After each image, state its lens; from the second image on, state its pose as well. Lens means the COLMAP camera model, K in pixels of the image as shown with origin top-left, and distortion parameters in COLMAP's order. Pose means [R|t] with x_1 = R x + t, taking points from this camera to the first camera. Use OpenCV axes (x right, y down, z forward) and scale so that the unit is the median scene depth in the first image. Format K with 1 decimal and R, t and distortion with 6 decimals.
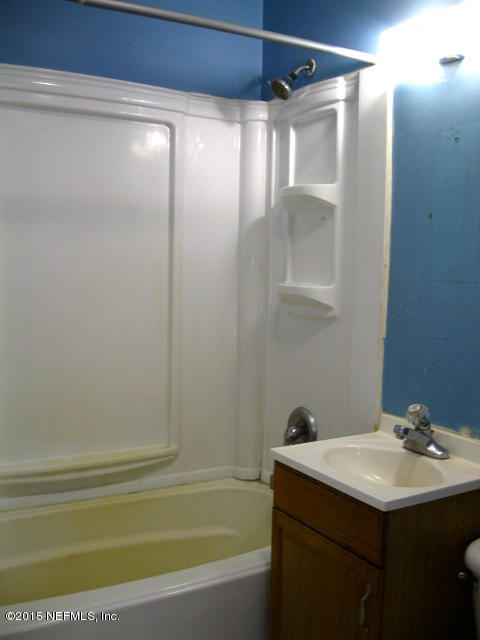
lens RADIAL K [[663.5, 0, 239.1], [0, 663.5, 340.6], [0, 0, 1]] dist [-0.097024, 0.000000]
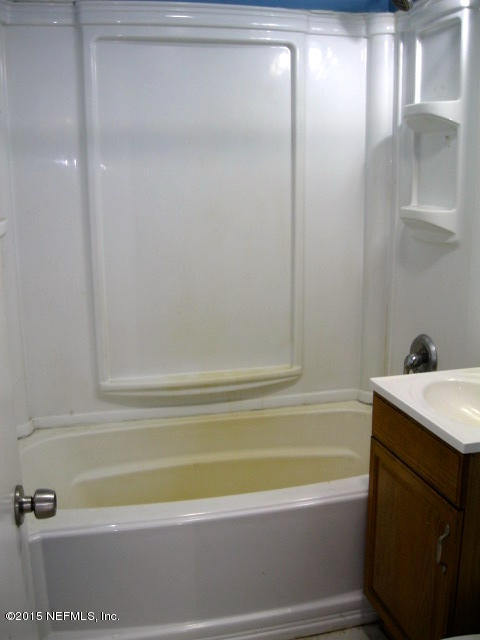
lens RADIAL K [[663.5, 0, 240.1], [0, 663.5, 319.1], [0, 0, 1]] dist [-0.097024, 0.000000]
pose [[0.956113, 0.031713, -0.291276, 0.120836], [0.000273, 0.994028, 0.109123, -0.028348], [0.292997, -0.104414, 0.950395, 0.004422]]
